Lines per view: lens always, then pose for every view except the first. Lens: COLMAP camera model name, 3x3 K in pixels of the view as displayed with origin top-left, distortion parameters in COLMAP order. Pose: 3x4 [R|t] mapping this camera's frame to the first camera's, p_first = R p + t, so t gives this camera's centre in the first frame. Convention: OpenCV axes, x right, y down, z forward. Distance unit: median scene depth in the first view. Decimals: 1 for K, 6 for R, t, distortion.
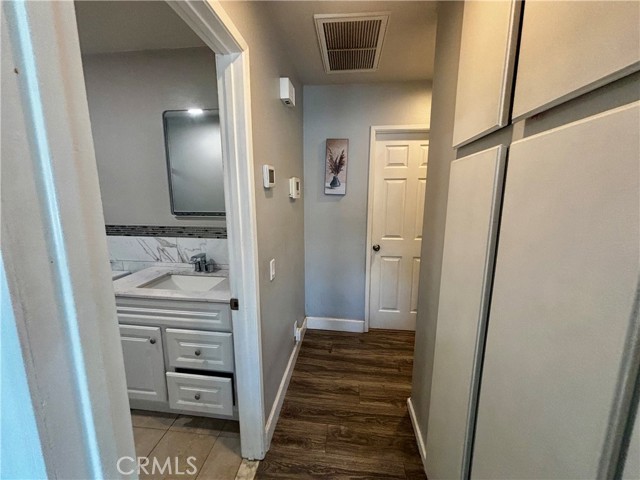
lens RADIAL K [[258.4, 0, 321.8], [0, 258.4, 236.4], [0, 0, 1]] dist [-0.002465, 0.000716]
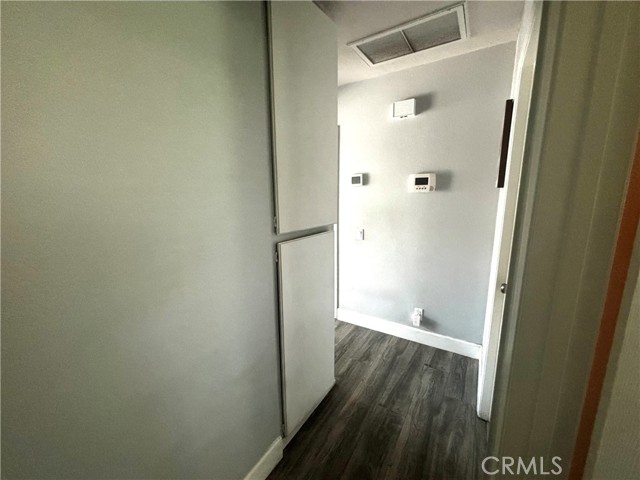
lens RADIAL K [[258.4, 0, 320.0], [0, 258.4, 240.2], [0, 0, 1]] dist [-0.002465, 0.000716]
pose [[-0.438485, 0.159976, -0.884386, 0.456759], [-0.146991, 0.958015, 0.246174, -0.066336], [0.886637, 0.237941, -0.396560, 0.460619]]
